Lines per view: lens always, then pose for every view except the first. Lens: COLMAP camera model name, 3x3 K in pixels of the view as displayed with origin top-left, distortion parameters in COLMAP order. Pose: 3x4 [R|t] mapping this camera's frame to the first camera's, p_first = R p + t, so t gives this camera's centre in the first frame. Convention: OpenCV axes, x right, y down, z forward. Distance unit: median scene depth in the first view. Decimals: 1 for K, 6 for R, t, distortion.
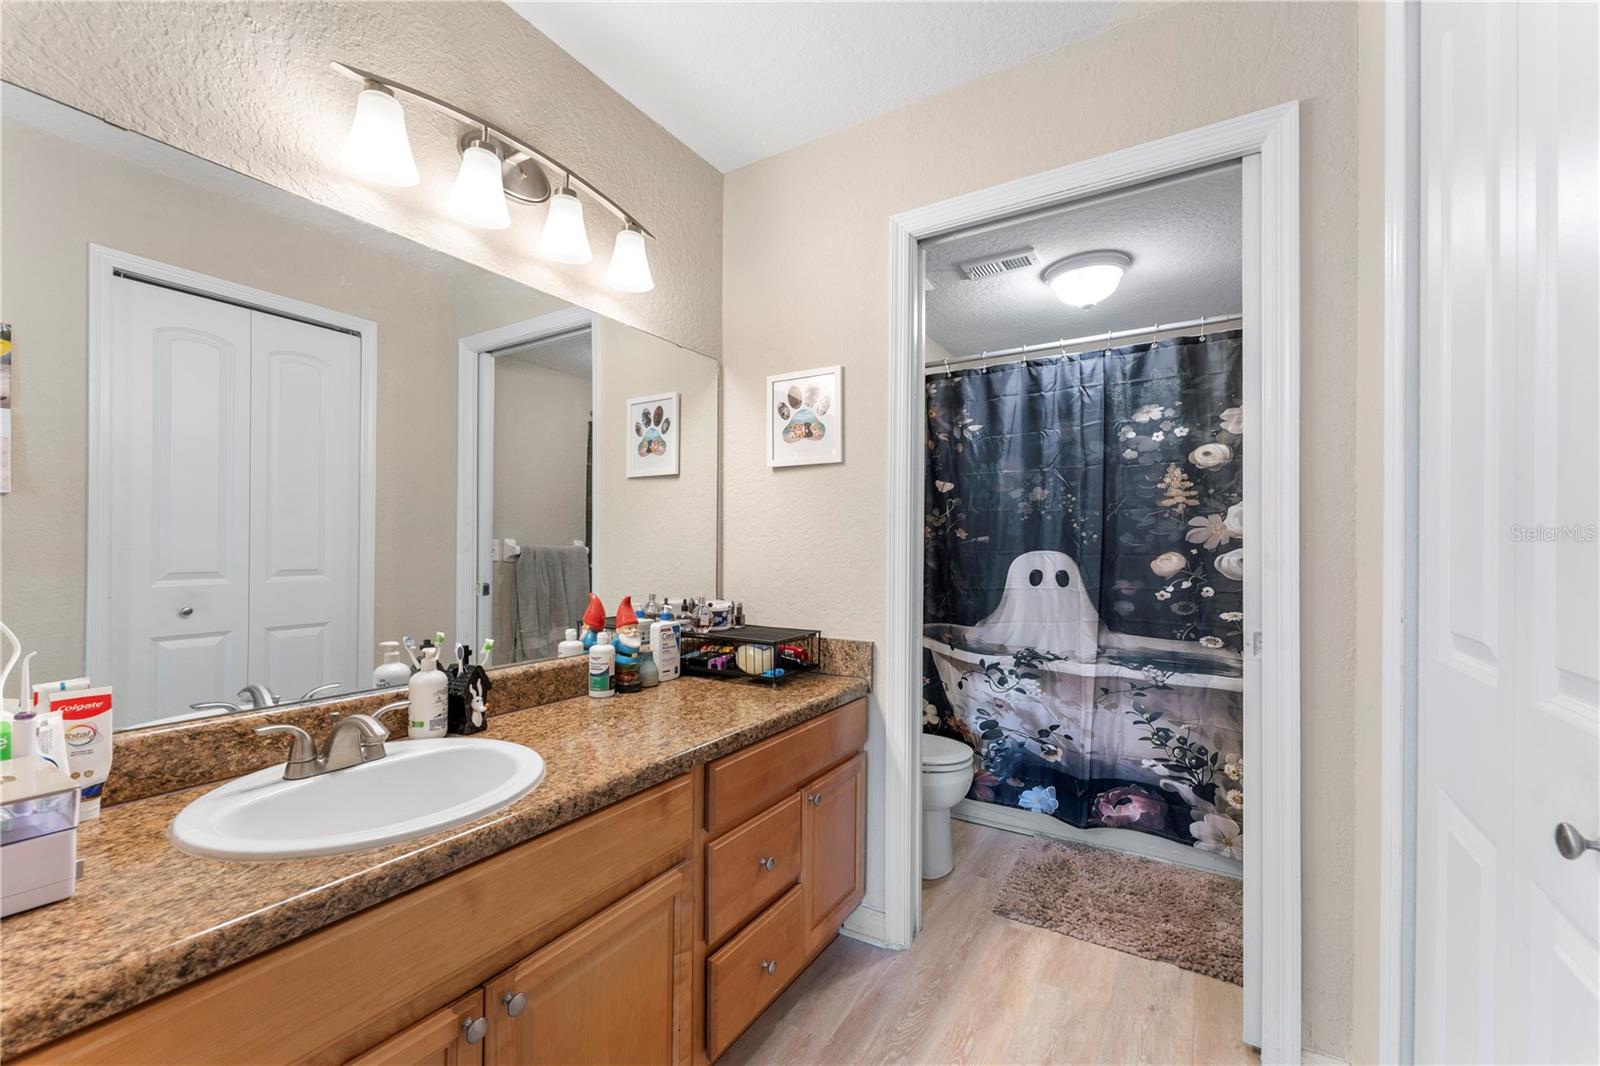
lens RADIAL K [[645.3, 0, 814.7], [0, 645.3, 542.3], [0, 0, 1]] dist [0.000792, -0.001188]
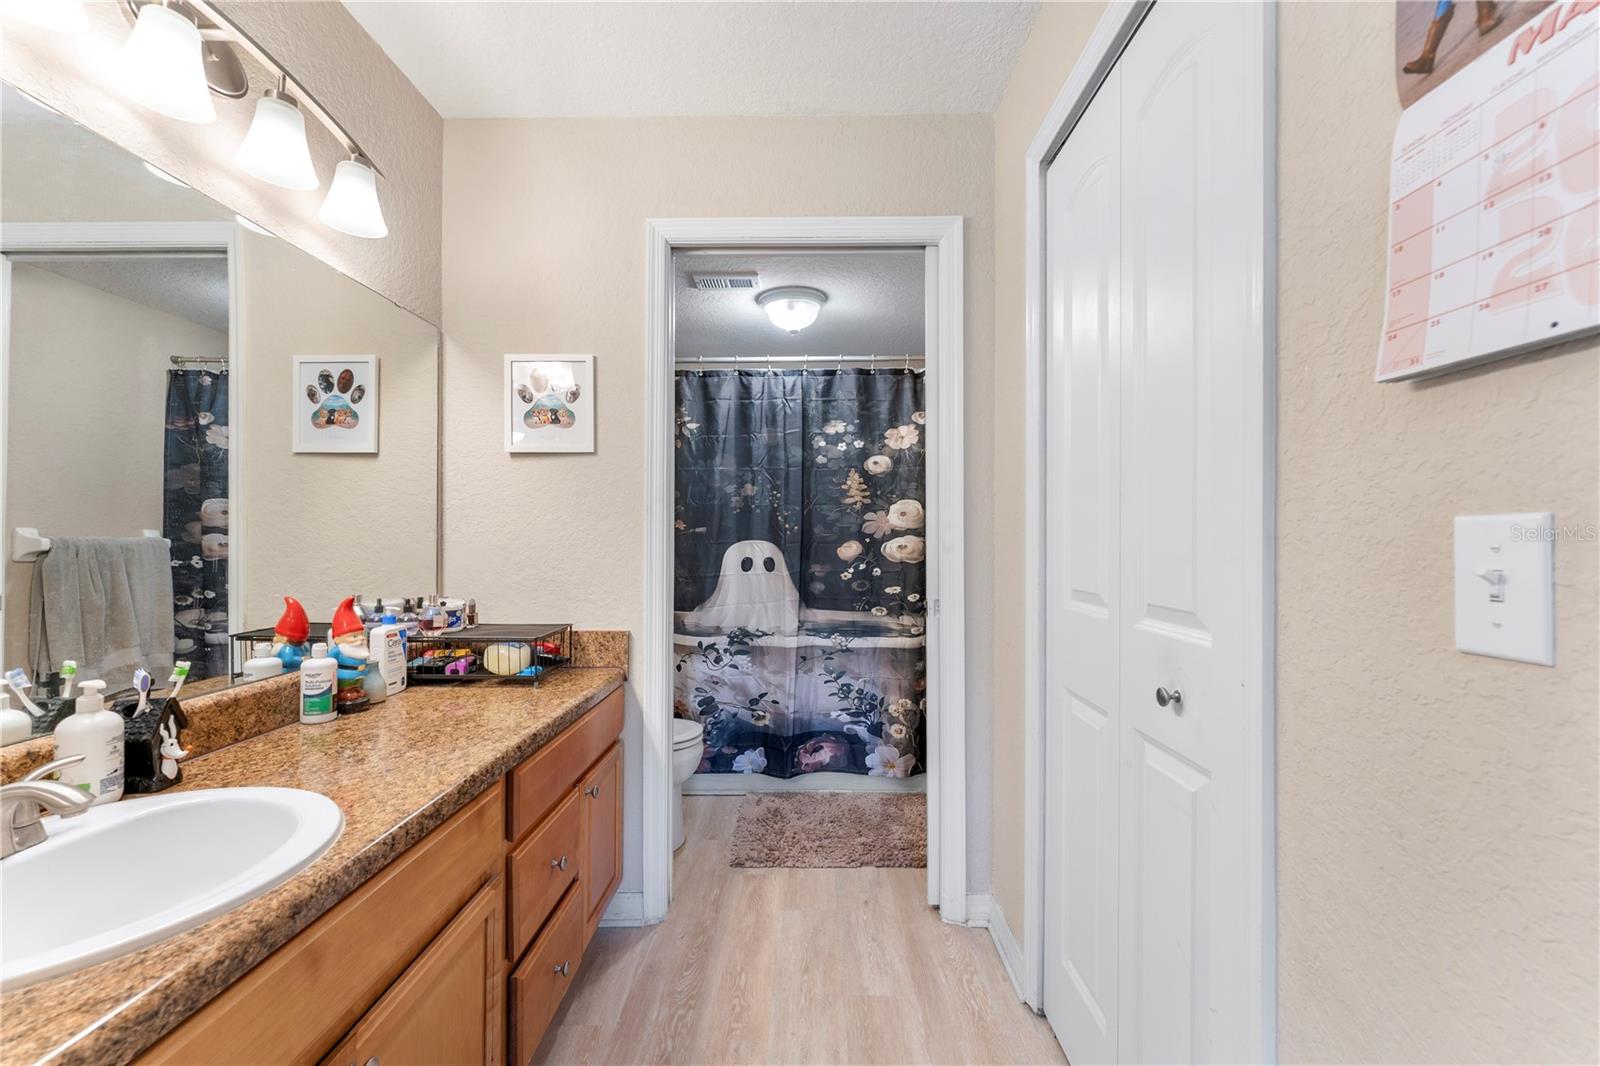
lens RADIAL K [[645.3, 0, 799.5], [0, 645.3, 532.5], [0, 0, 1]] dist [0.000792, -0.001188]
pose [[0.859867, -0.000074, 0.510518, -0.192671], [-0.000198, 1.000000, 0.000478, -0.001460], [-0.510518, -0.000512, 0.859867, -0.014929]]
